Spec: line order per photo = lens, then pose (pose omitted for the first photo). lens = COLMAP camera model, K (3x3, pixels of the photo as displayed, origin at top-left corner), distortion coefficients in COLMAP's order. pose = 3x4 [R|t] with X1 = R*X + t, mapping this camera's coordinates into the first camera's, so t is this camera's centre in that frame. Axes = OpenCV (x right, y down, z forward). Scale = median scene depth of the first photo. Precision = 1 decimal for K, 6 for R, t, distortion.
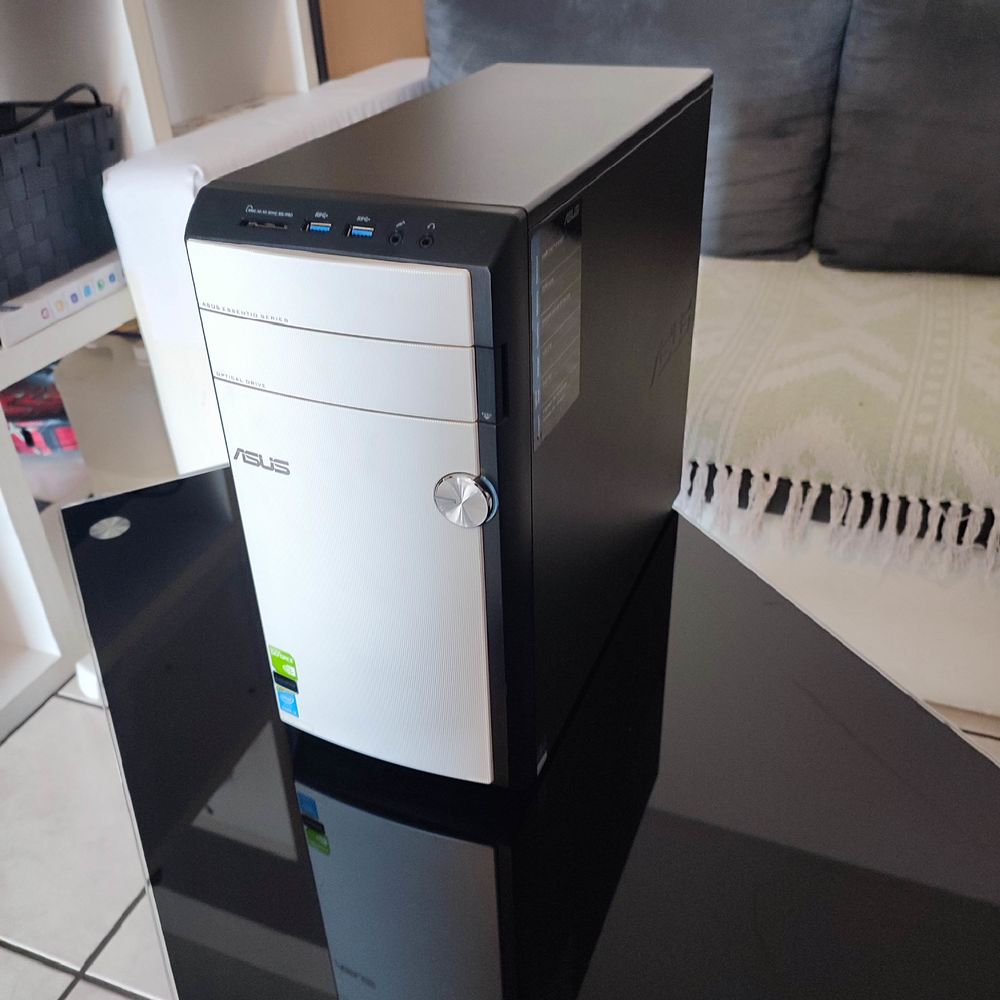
lens RADIAL K [[955.3, 0, 500.0], [0, 955.3, 500.0], [0, 0, 1]] dist [-0.076884, -0.001588]
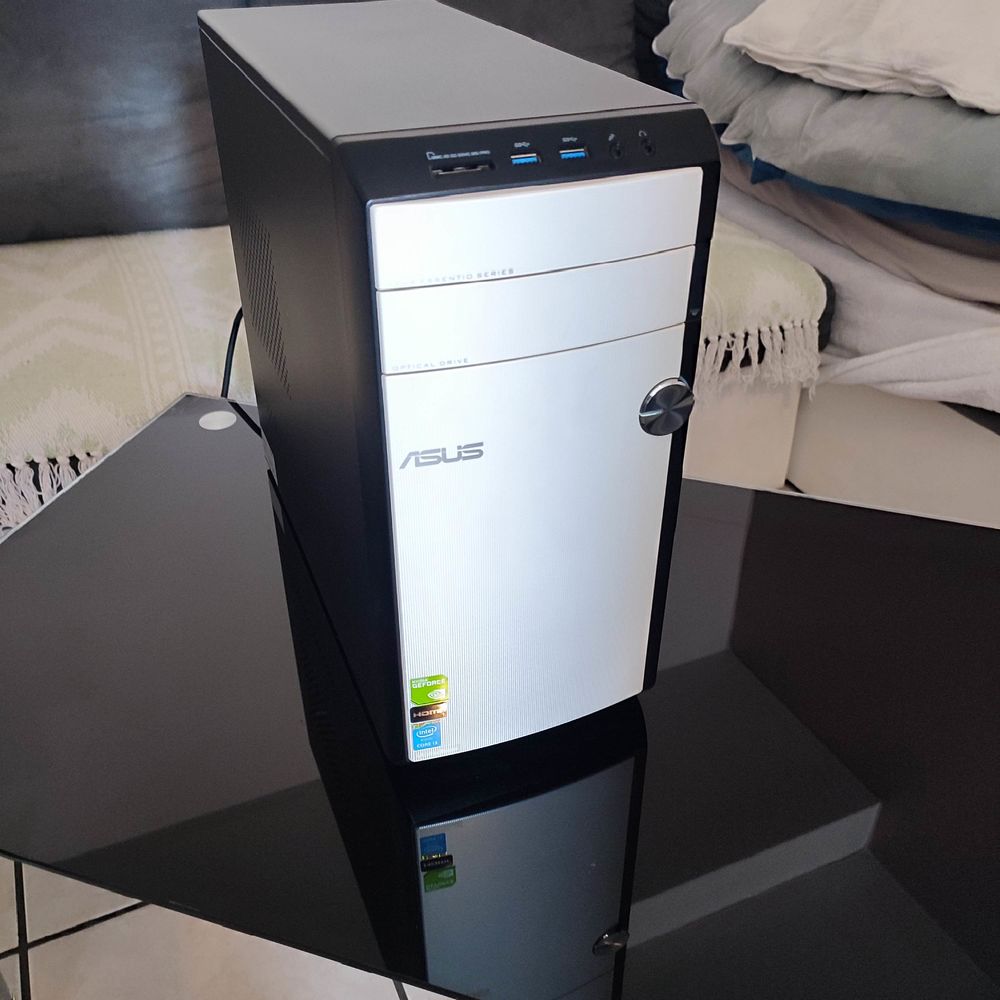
lens RADIAL K [[955.3, 0, 500.0], [0, 955.3, 500.0], [0, 0, 1]] dist [-0.076884, -0.001588]
pose [[0.728056, -0.377469, 0.572234, -0.789930], [0.358785, 0.921107, 0.151115, -0.126617], [-0.584130, 0.095289, 0.806047, 0.304305]]
